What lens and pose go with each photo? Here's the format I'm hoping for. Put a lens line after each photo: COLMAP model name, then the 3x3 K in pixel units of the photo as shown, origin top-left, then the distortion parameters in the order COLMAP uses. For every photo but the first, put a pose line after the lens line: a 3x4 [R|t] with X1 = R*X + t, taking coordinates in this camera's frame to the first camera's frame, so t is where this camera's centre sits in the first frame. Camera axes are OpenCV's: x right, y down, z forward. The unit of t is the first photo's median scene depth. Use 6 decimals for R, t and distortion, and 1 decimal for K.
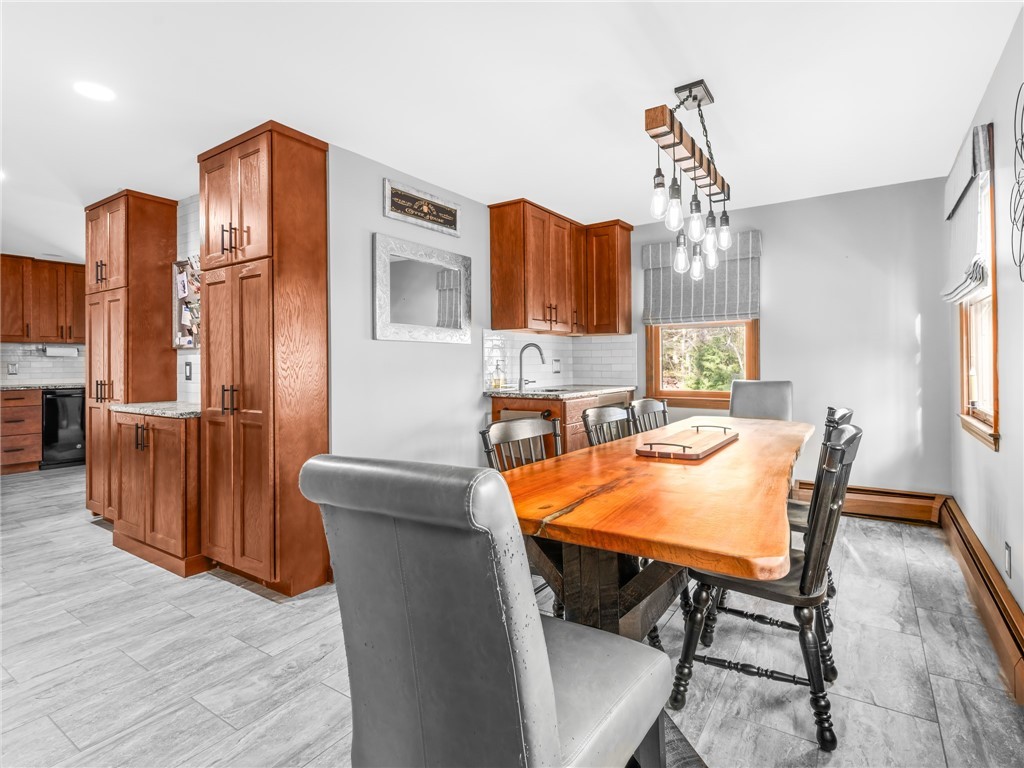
lens RADIAL K [[511.5, 0, 487.1], [0, 511.5, 364.7], [0, 0, 1]] dist [0.000917, -0.000513]
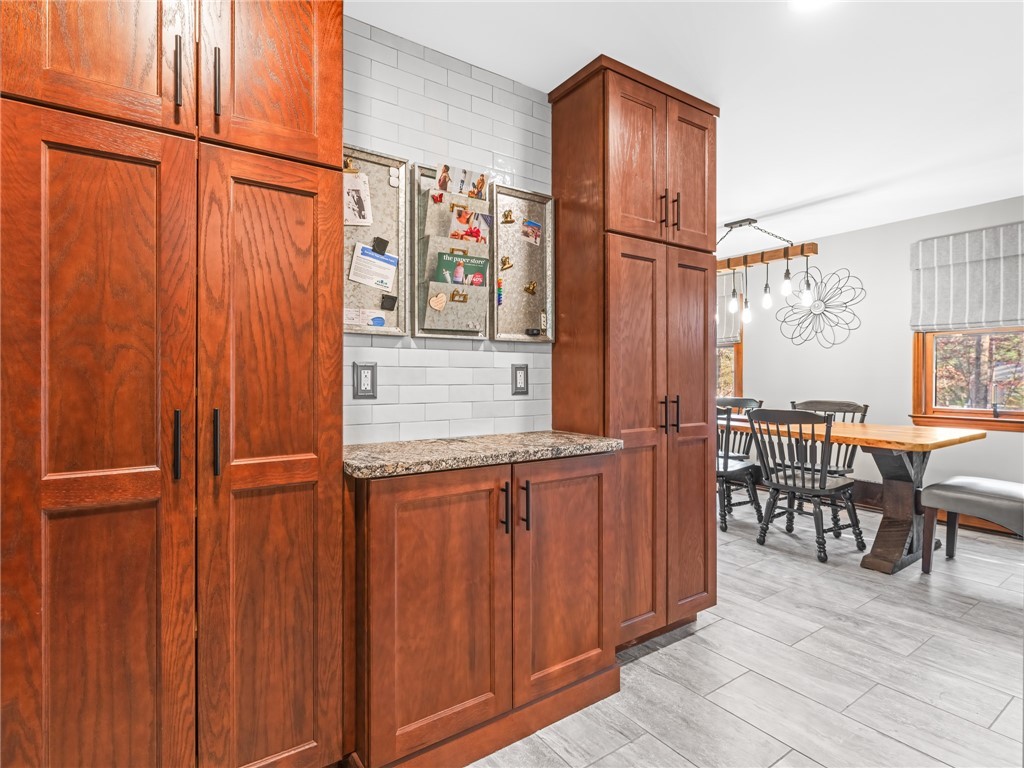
lens RADIAL K [[503.0, 0, 509.4], [0, 503.0, 379.9], [0, 0, 1]] dist [0.003068, -0.001043]
pose [[0.371523, 0.002764, 0.928420, -1.336532], [-0.008593, 0.999963, 0.000461, 0.014400], [-0.928384, -0.008150, 0.371533, 0.952881]]
